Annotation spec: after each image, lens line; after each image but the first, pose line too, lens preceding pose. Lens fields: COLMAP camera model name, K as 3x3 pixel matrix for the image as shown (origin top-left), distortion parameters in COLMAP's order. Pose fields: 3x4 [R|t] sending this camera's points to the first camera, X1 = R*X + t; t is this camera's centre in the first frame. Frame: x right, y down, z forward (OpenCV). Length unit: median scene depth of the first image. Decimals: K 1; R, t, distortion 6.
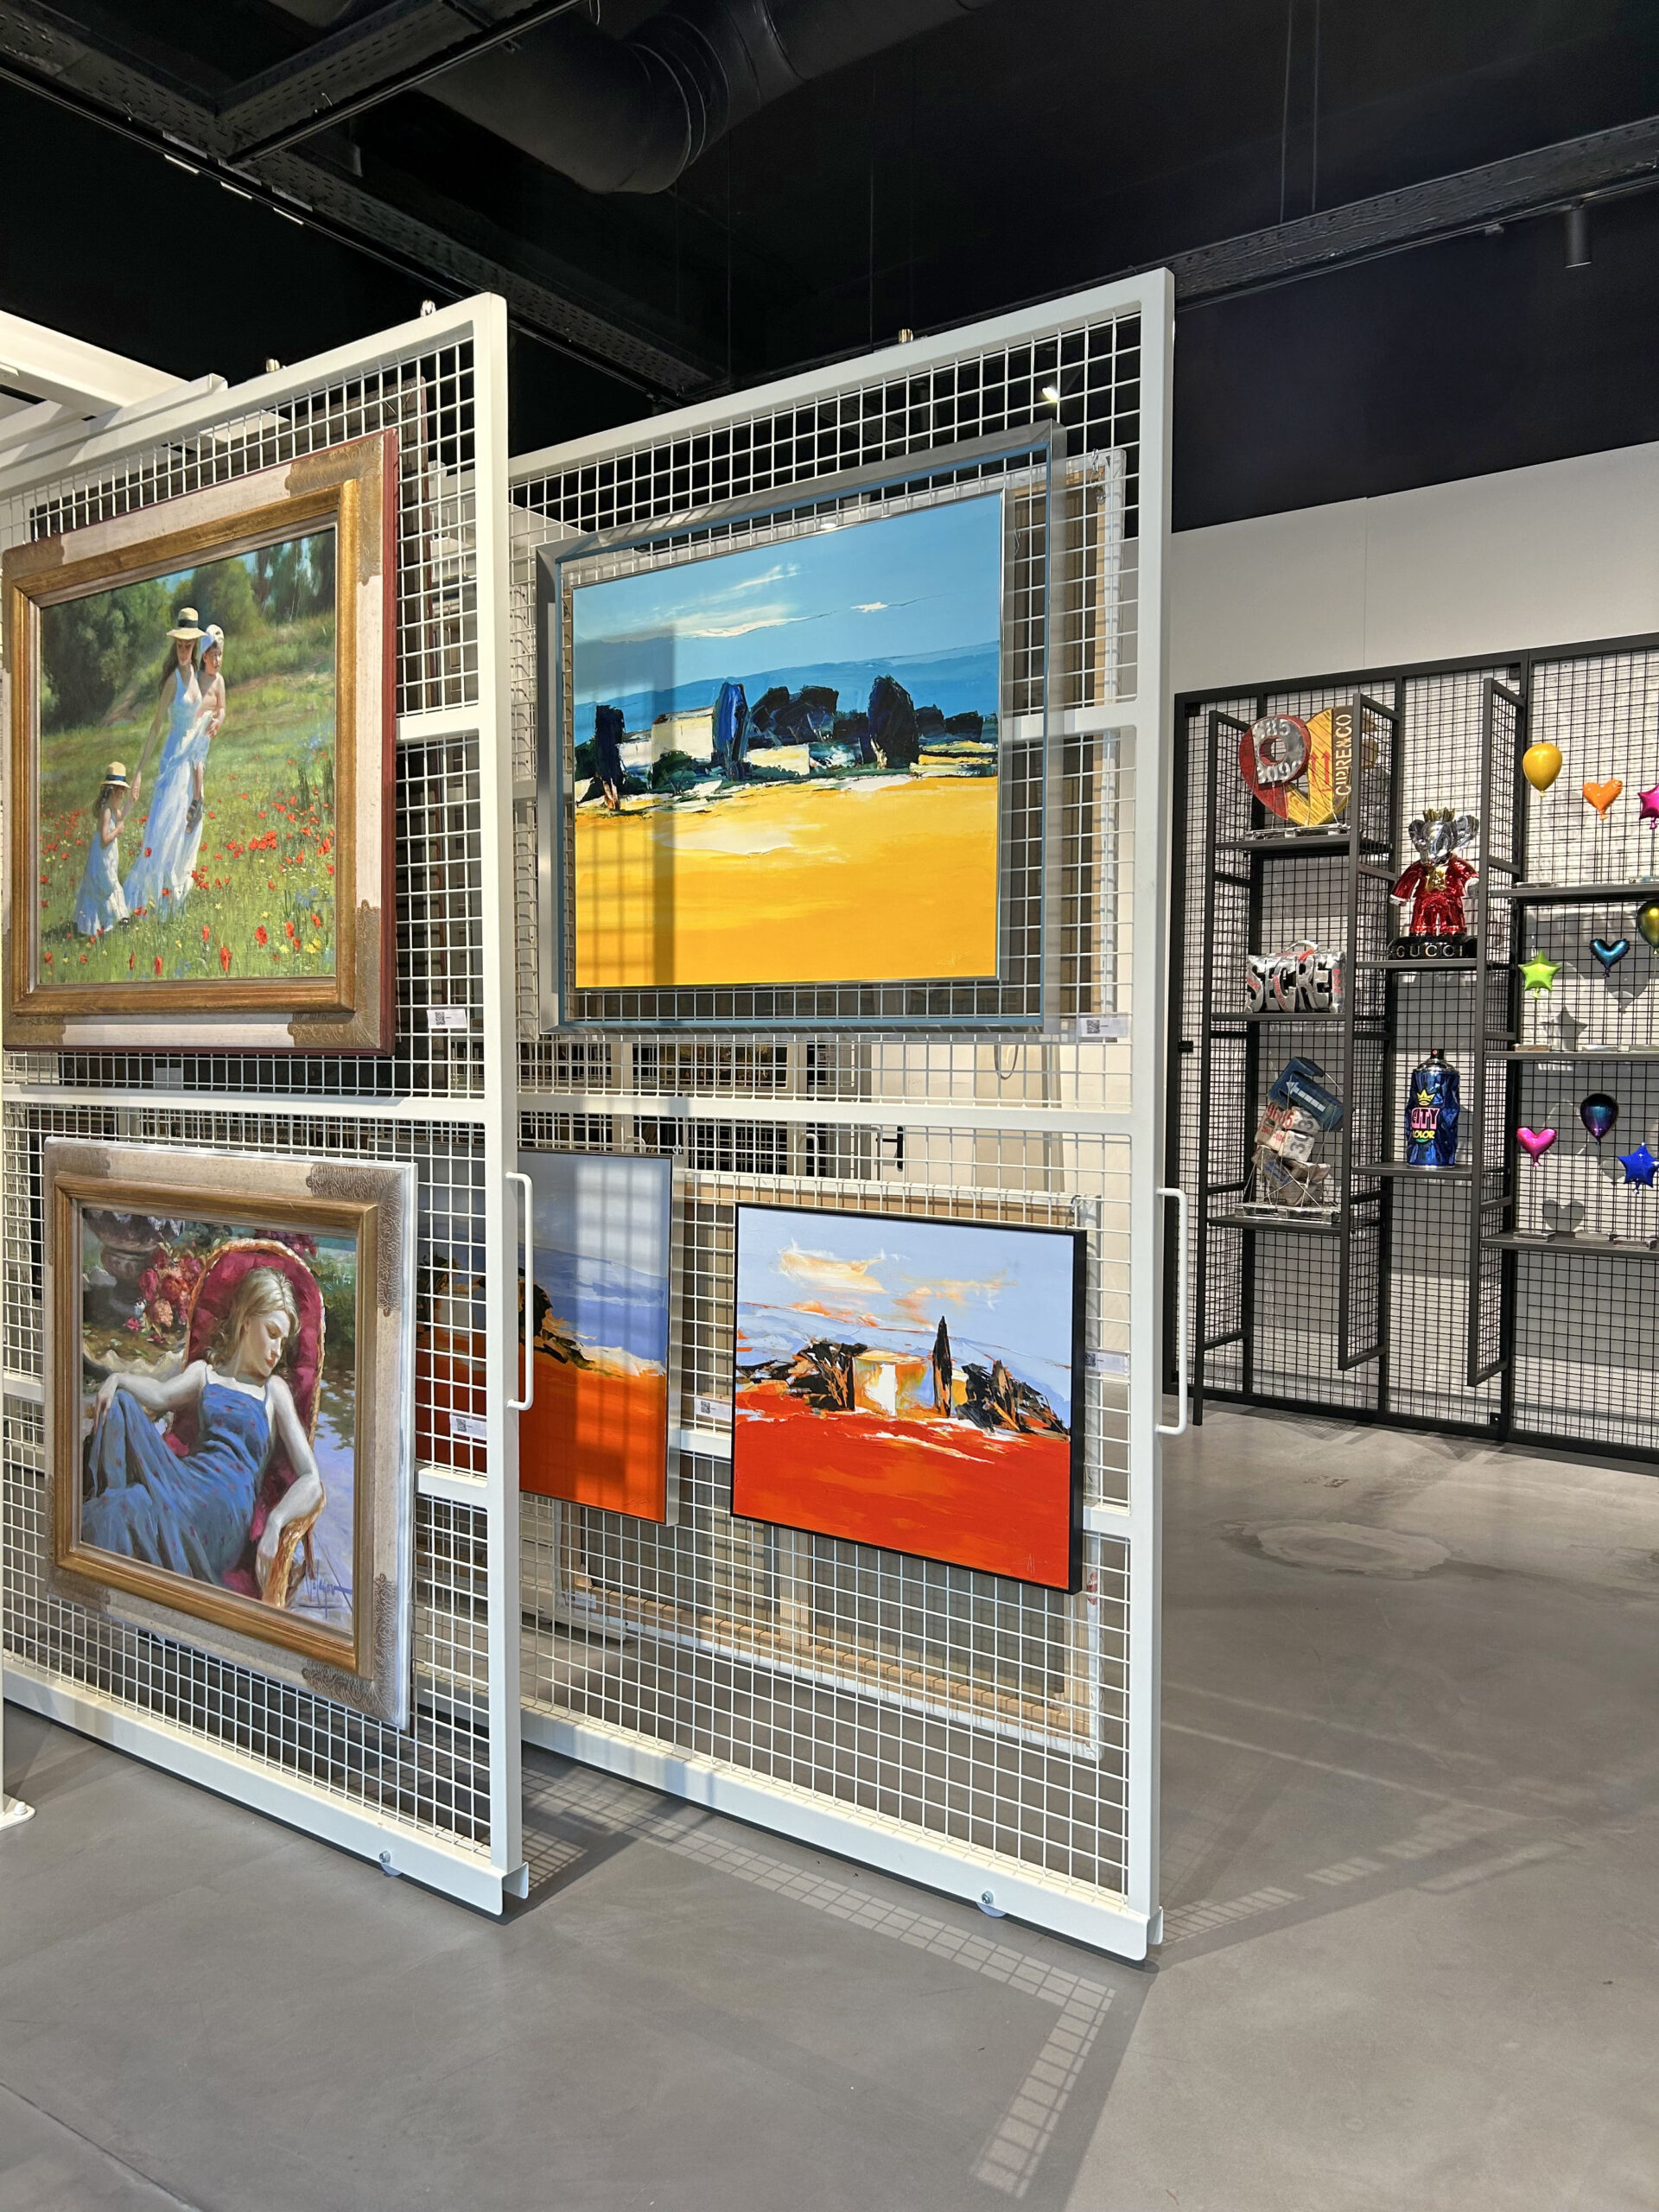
lens RADIAL K [[1666.7, 0, 829.5], [0, 1666.7, 1106.0], [0, 0, 1]] dist [0.006999, 0.002037]
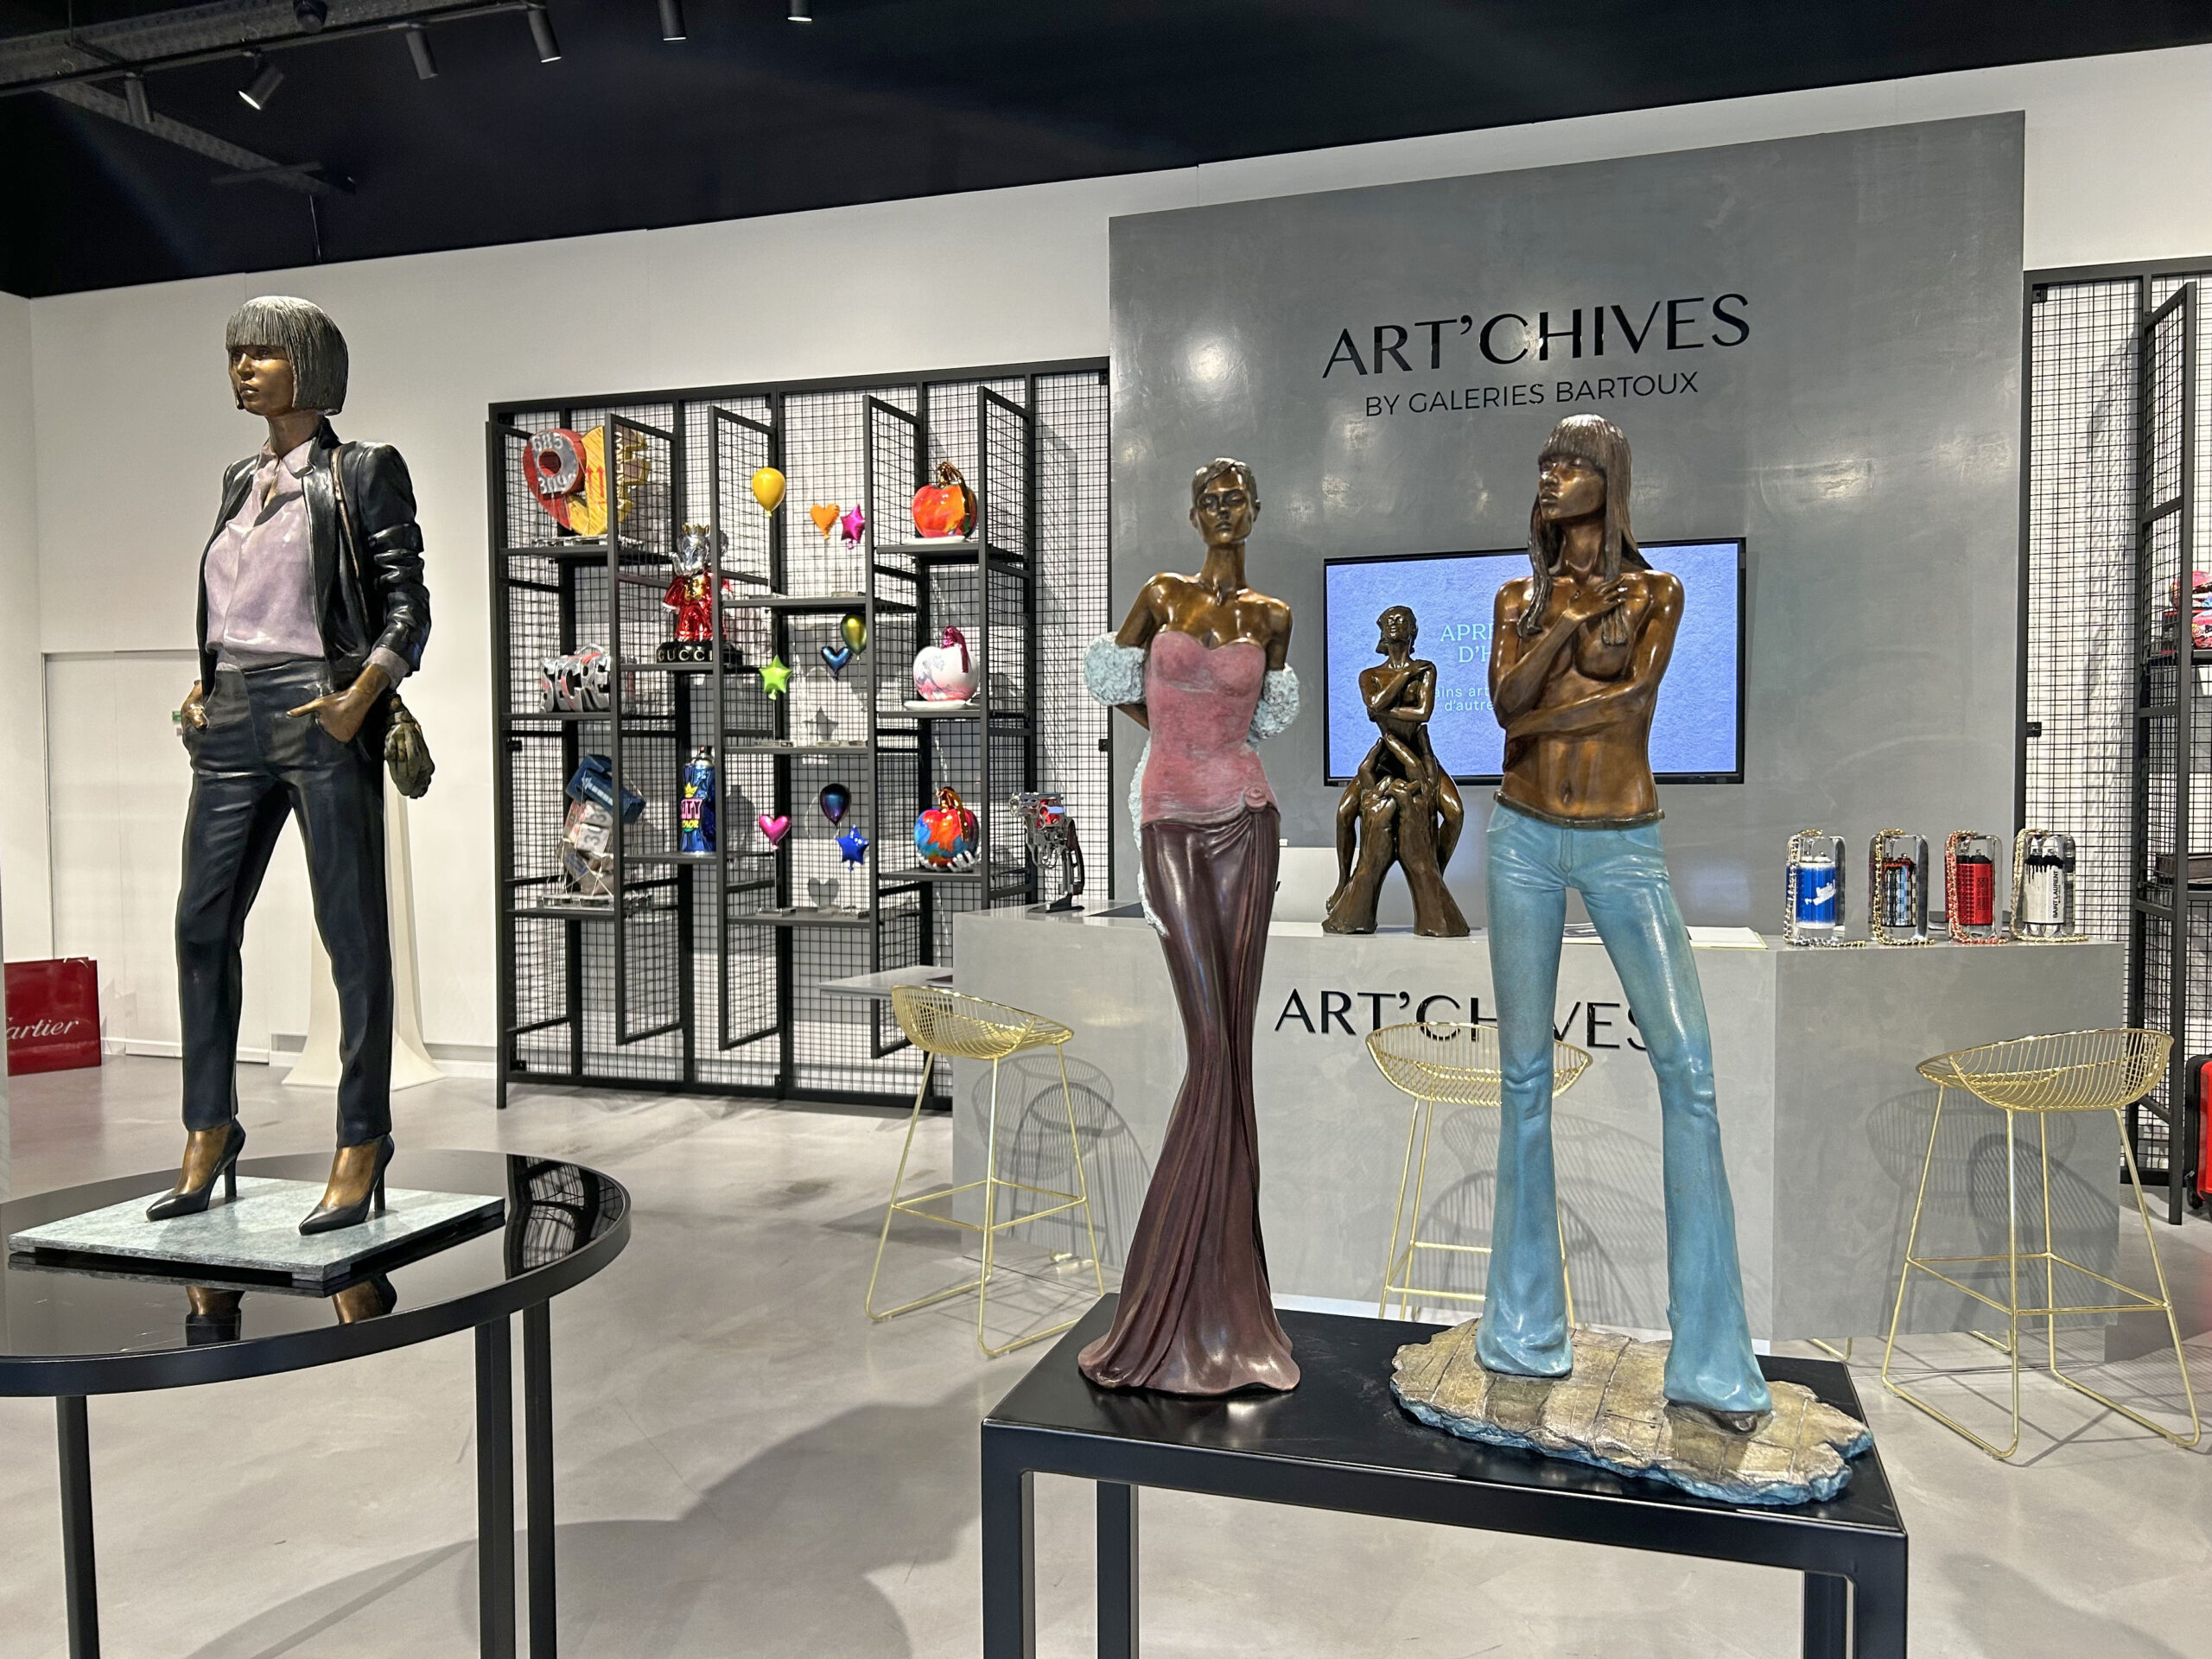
lens RADIAL K [[1777.1, 0, 1106.0], [0, 1777.1, 829.5], [0, 0, 1]] dist [0.103499, 0.000330]
pose [[0.954104, -0.026046, 0.298340, 0.255845], [0.022708, 0.999635, 0.014651, 0.009438], [-0.298613, -0.007204, 0.954347, -0.191413]]
